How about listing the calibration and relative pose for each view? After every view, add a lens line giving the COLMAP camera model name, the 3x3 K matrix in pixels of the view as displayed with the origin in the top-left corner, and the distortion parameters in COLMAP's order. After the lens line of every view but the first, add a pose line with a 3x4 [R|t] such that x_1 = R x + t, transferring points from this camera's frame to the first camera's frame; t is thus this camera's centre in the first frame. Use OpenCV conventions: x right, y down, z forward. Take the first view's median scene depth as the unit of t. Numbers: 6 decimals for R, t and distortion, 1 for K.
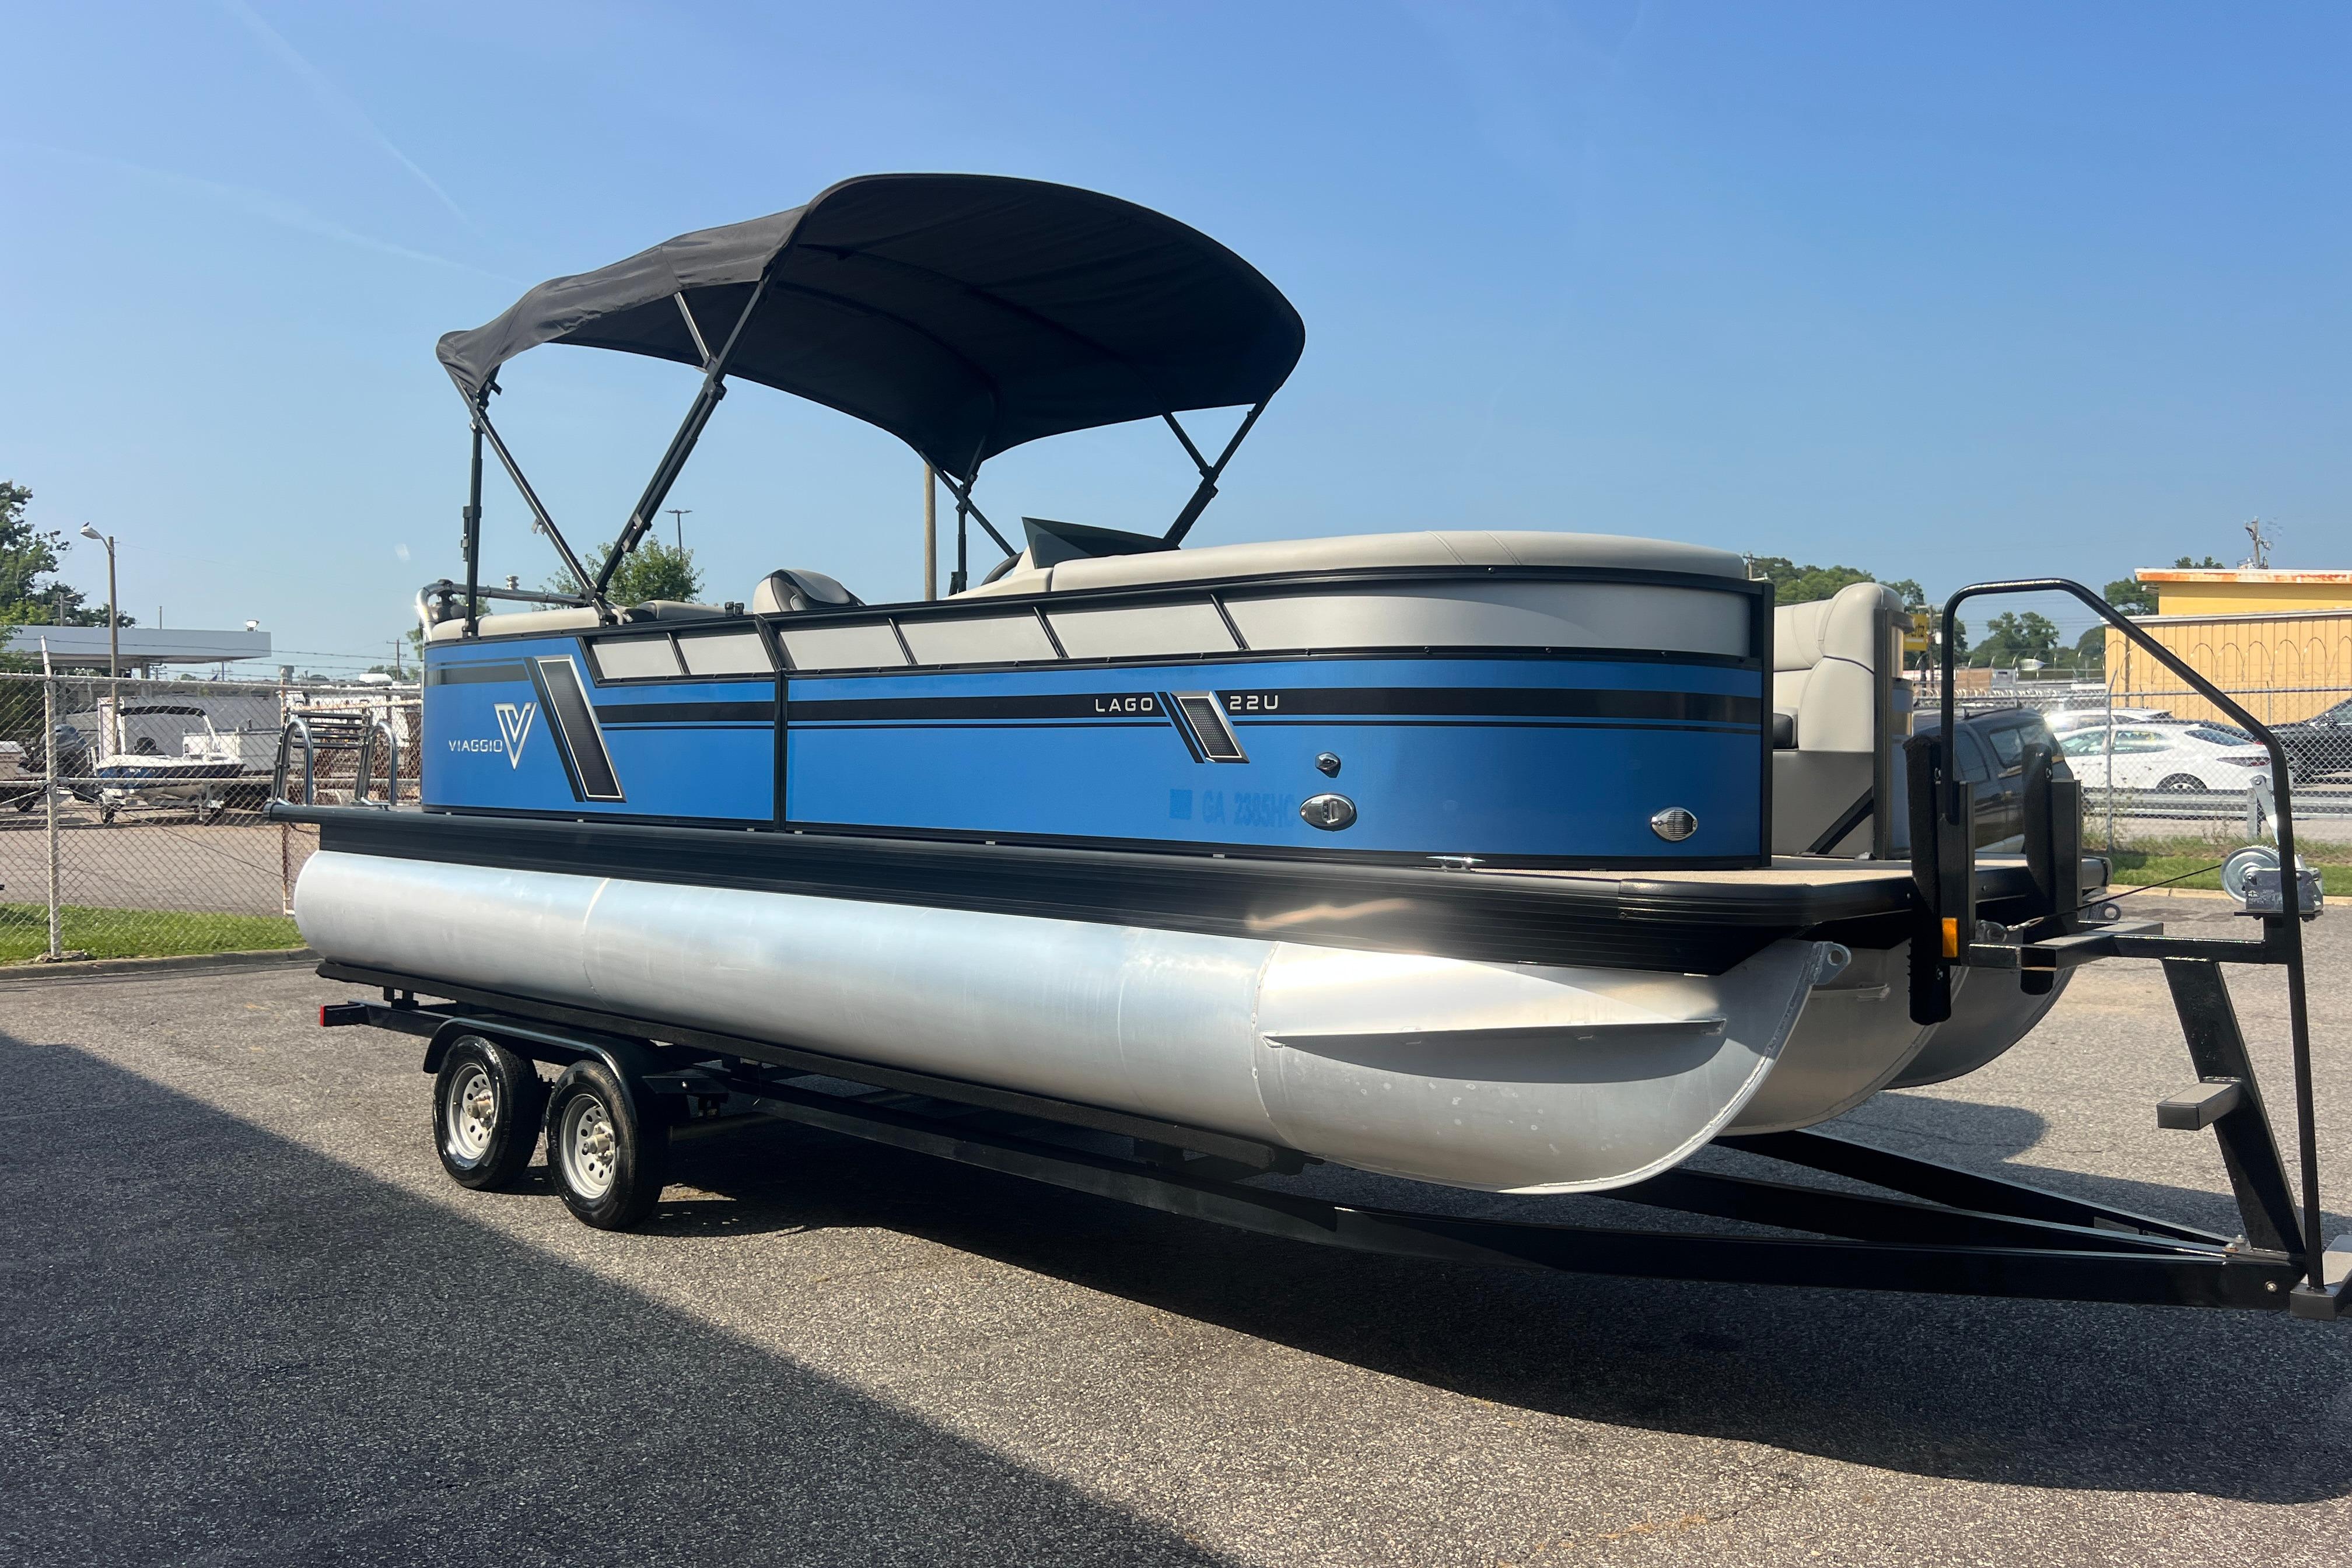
lens RADIAL K [[1813.4, 0, 1136.7], [0, 1813.4, 756.3], [0, 0, 1]] dist [0.037187, -0.060714]
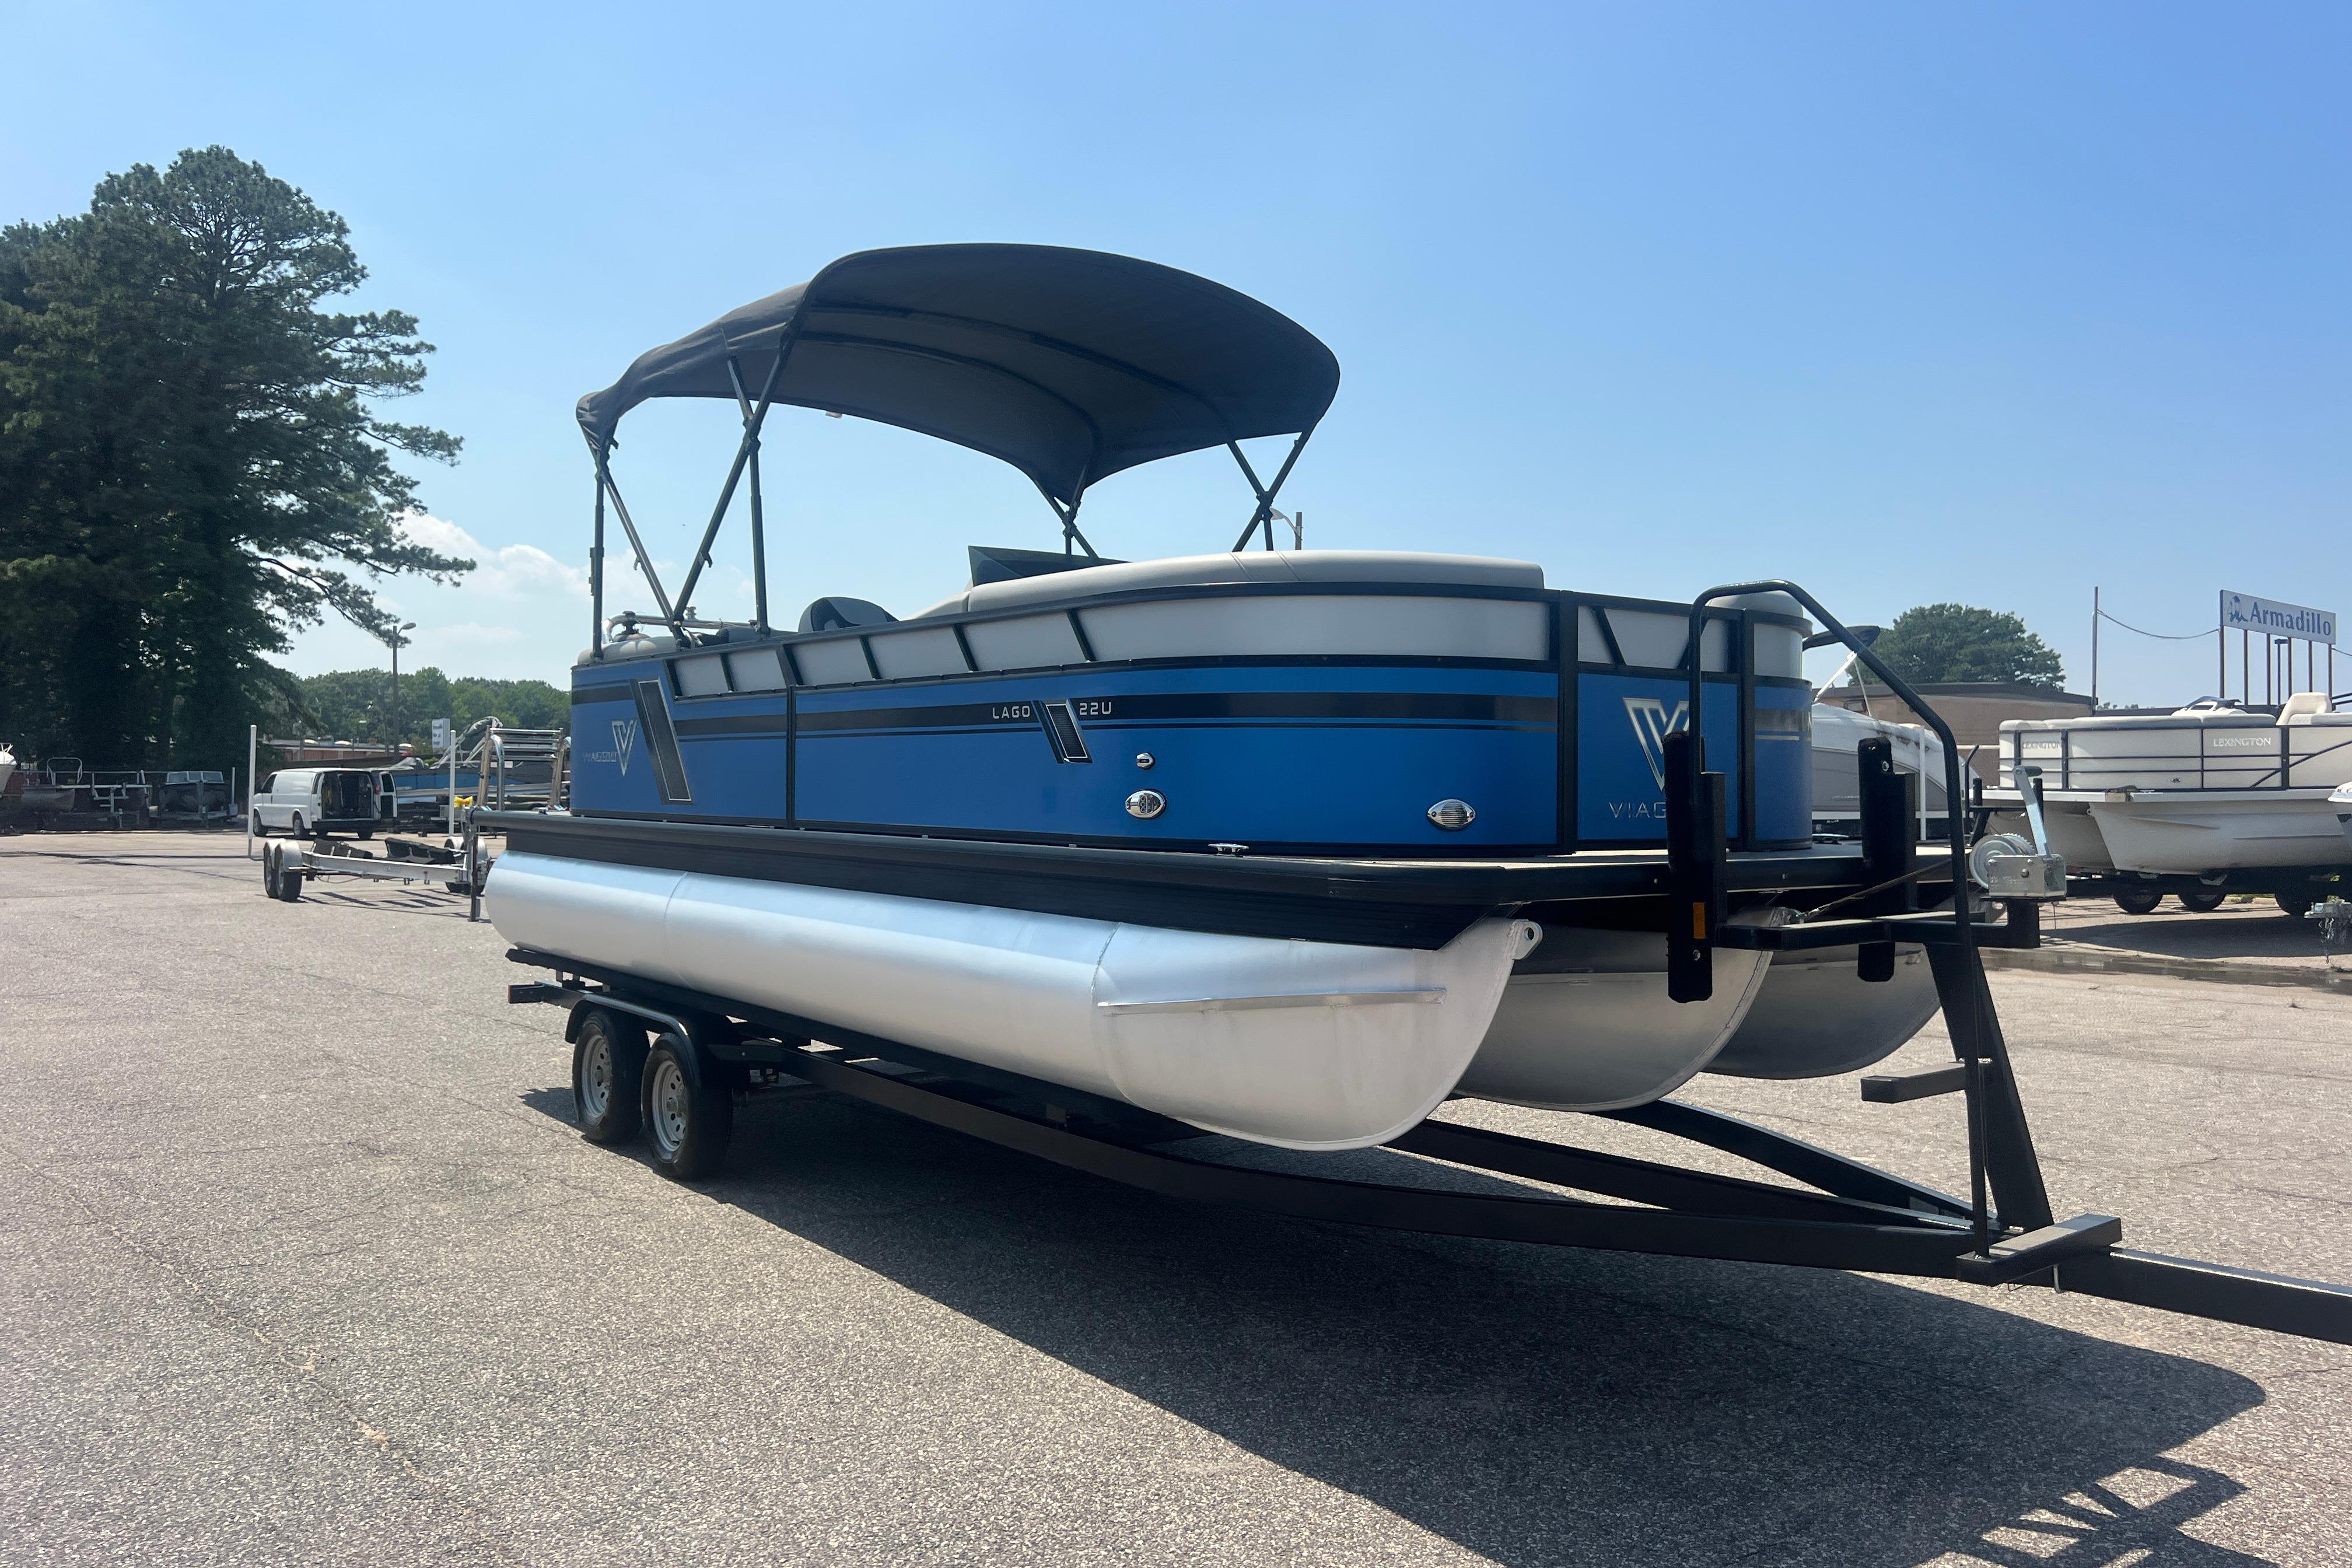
lens RADIAL K [[1782.4, 0, 1172.5], [0, 1782.4, 770.3], [0, 0, 1]] dist [0.043586, -0.052370]
pose [[0.985046, -0.008386, -0.172087, 0.224906], [0.008644, 0.999962, 0.000754, 0.005981], [0.172074, -0.002230, 0.985081, -0.055057]]
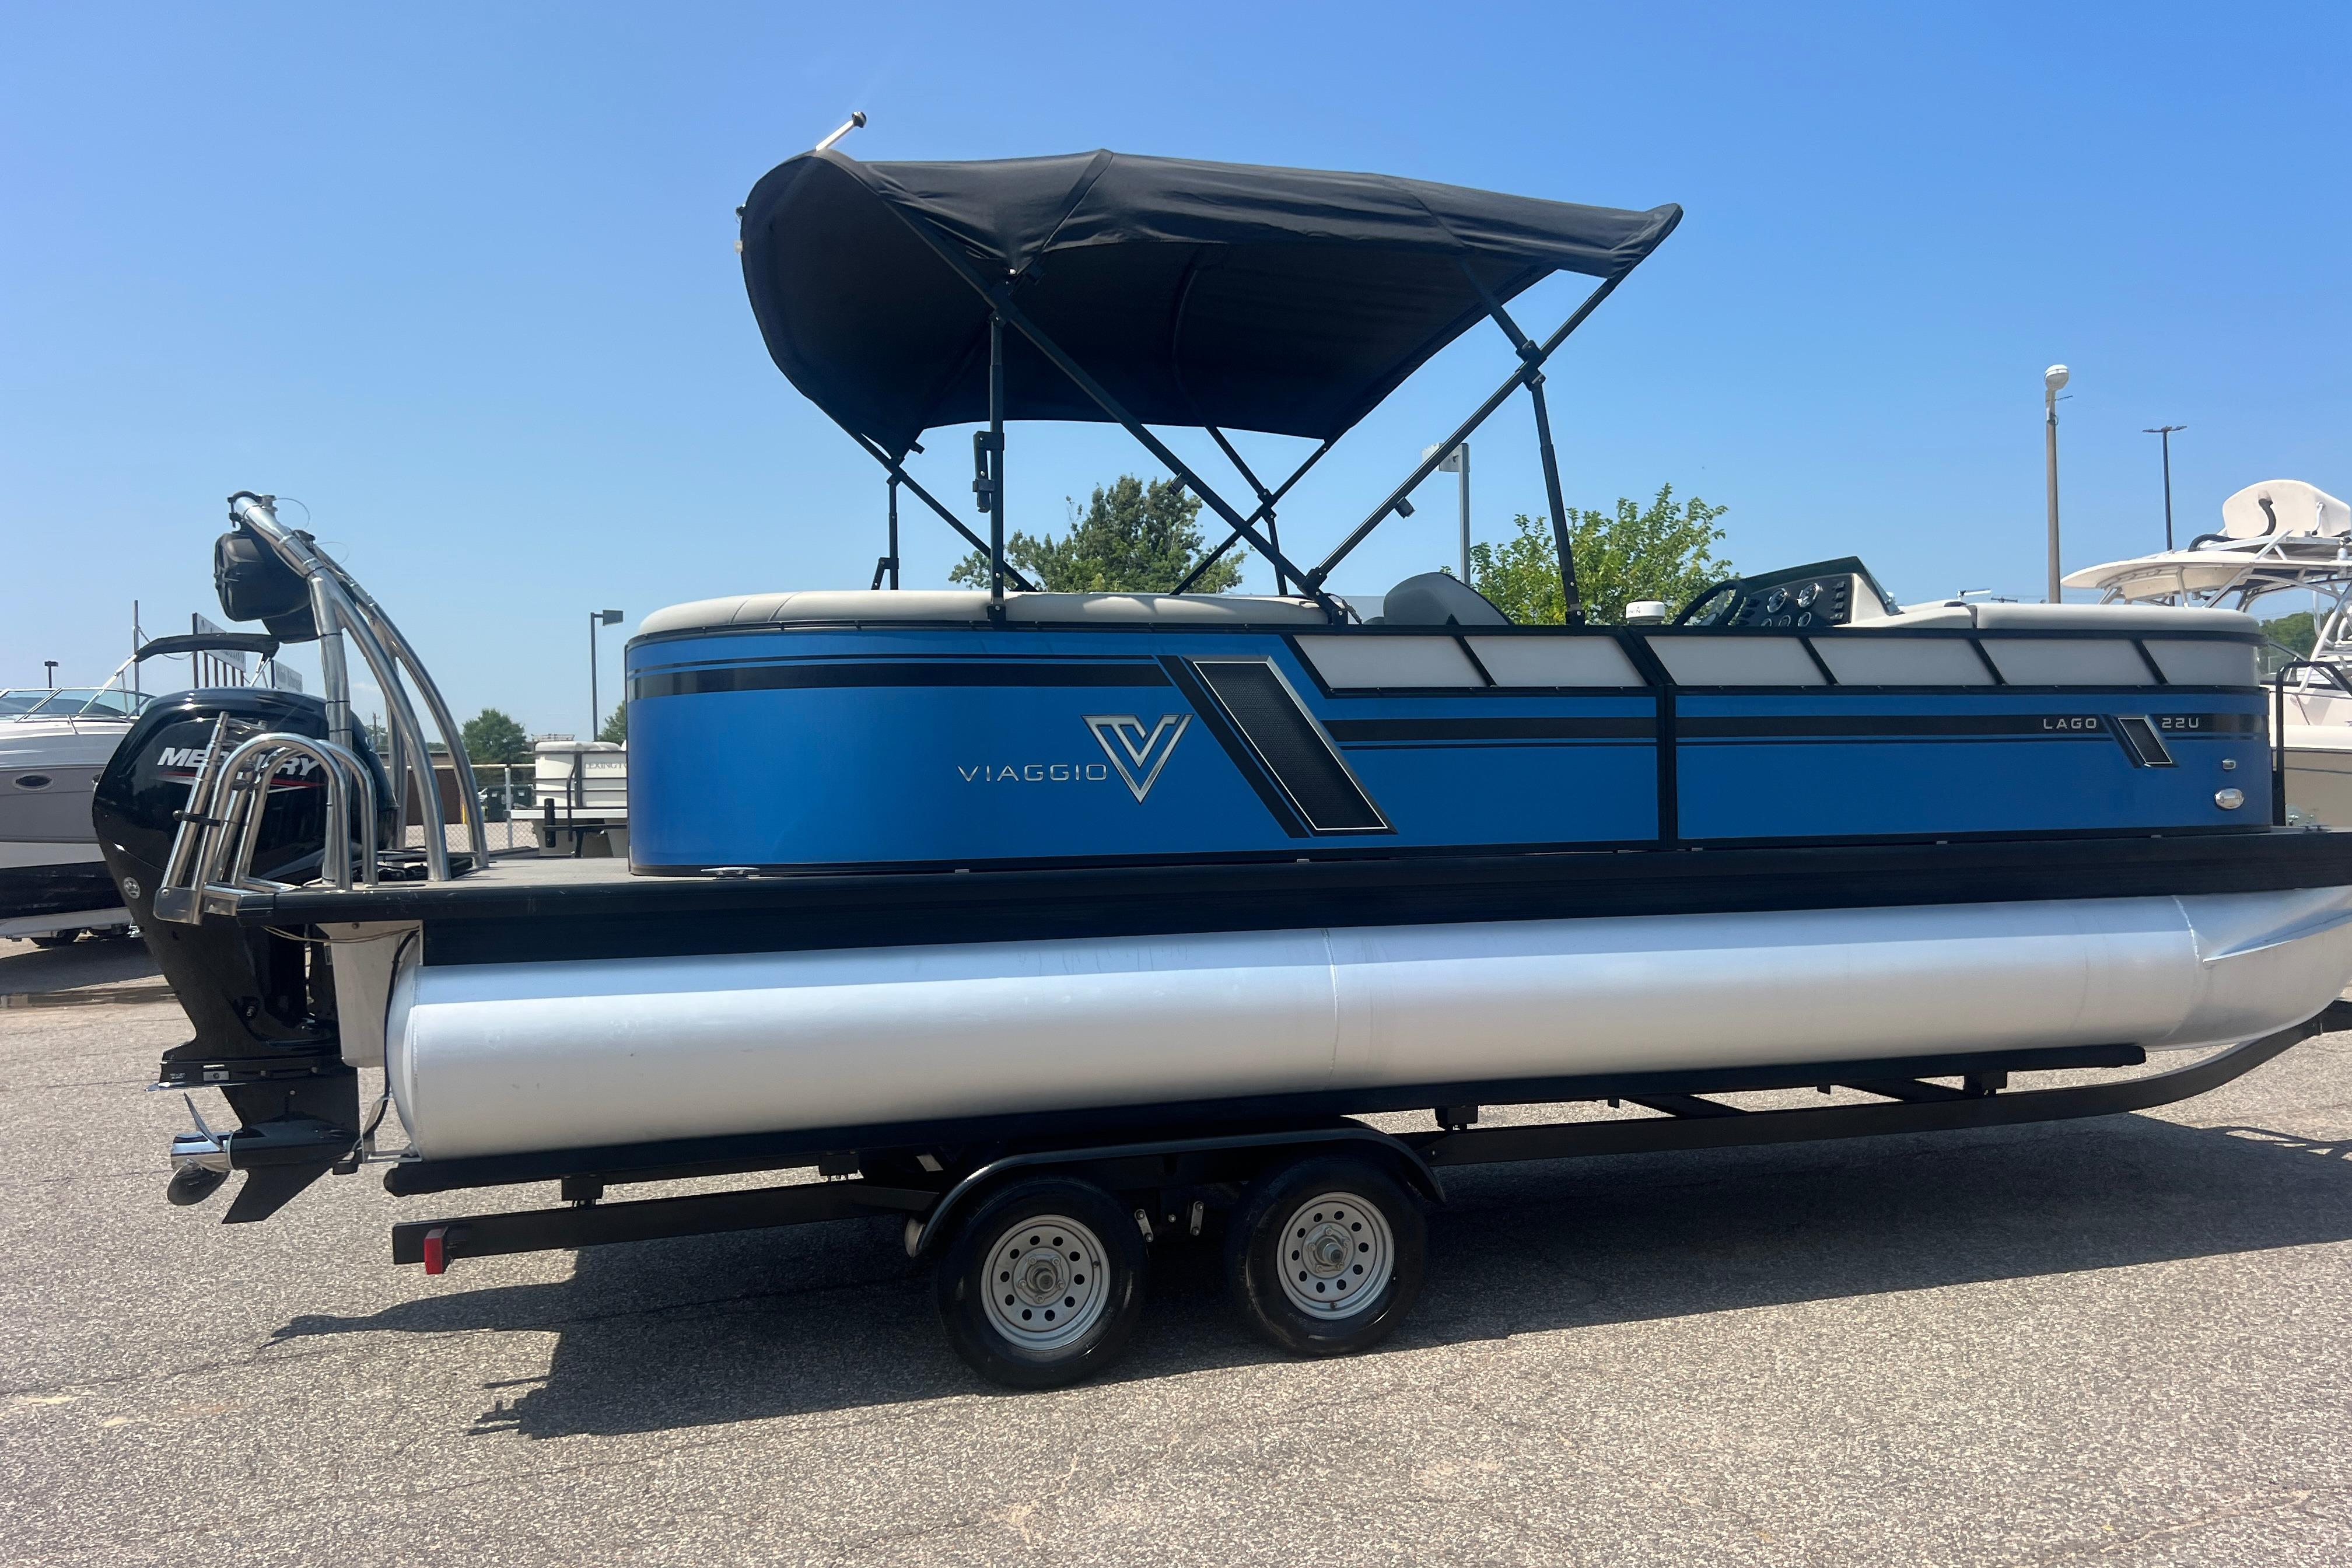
lens RADIAL K [[1735.3, 0, 1176.0], [0, 1735.3, 775.9], [0, 0, 1]] dist [0.050766, -0.045365]
pose [[0.517138, -0.022737, 0.855600, -1.107721], [0.017304, 0.999721, 0.016109, -0.017871], [-0.855727, 0.006474, 0.517387, 0.721886]]
